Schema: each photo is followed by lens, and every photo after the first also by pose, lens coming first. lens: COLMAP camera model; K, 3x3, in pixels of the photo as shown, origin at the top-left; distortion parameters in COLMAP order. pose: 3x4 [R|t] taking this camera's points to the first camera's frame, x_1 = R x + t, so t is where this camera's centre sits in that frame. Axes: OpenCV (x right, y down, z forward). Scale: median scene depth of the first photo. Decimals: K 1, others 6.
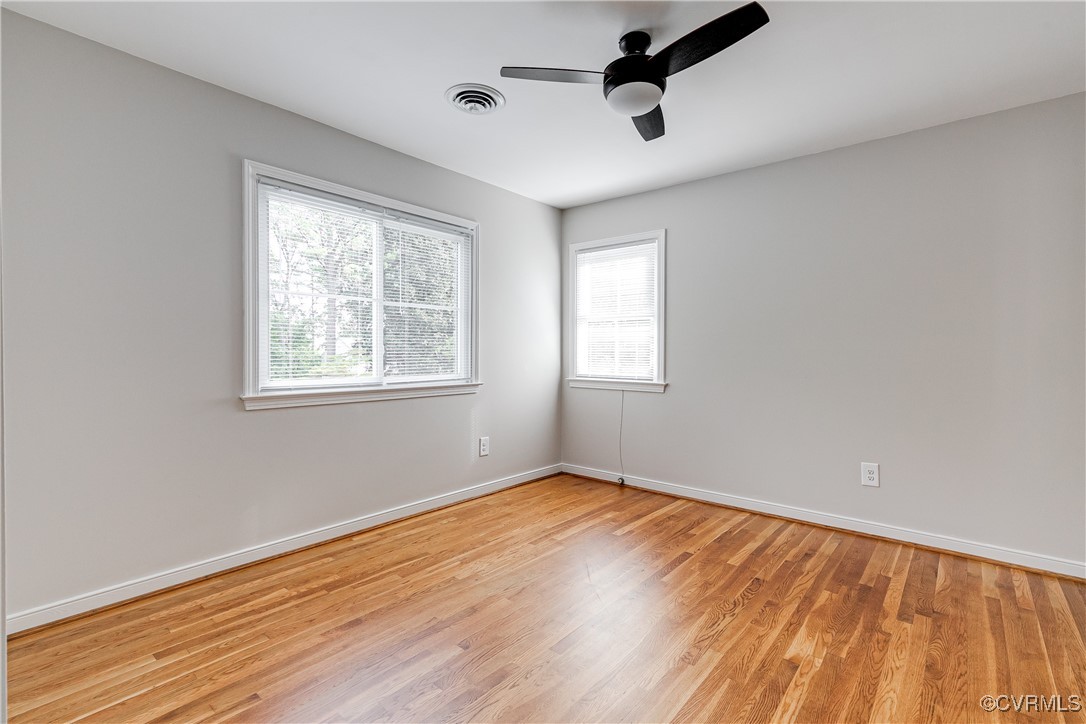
lens RADIAL K [[495.3, 0, 542.6], [0, 495.3, 357.4], [0, 0, 1]] dist [0.009376, -0.001048]
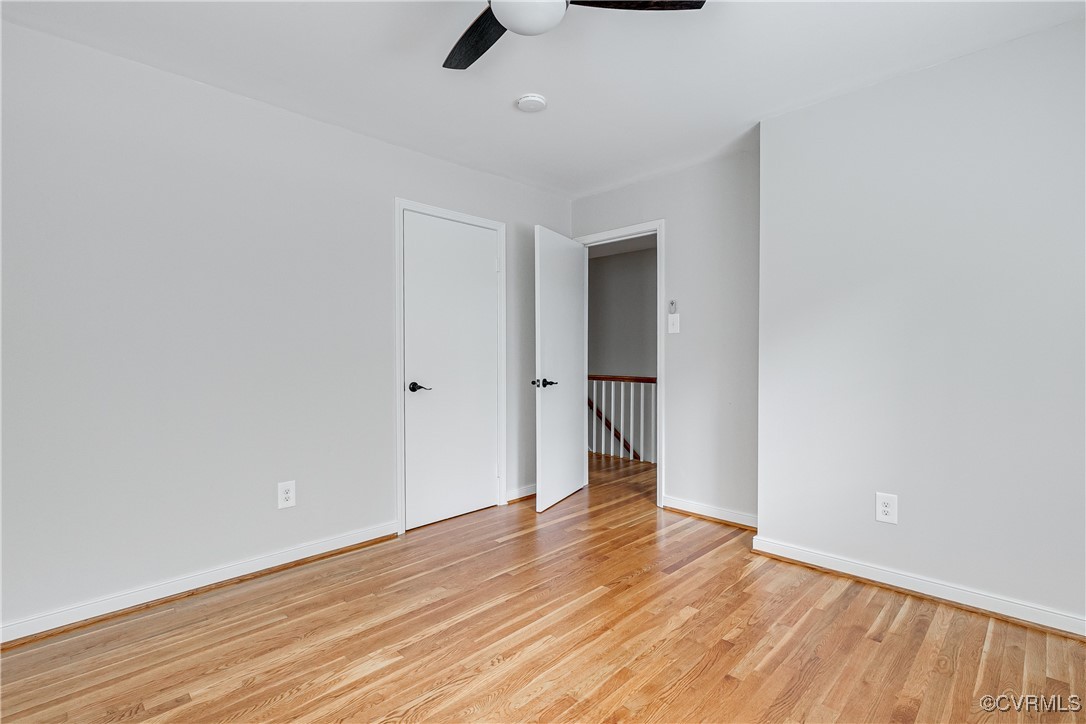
lens RADIAL K [[495.3, 0, 543.3], [0, 495.3, 359.1], [0, 0, 1]] dist [0.009376, -0.001048]
pose [[-0.996005, -0.003077, 0.089244, 0.107724], [-0.000724, 0.999651, 0.026389, -0.031635], [-0.089294, 0.026219, -0.995660, 1.926337]]
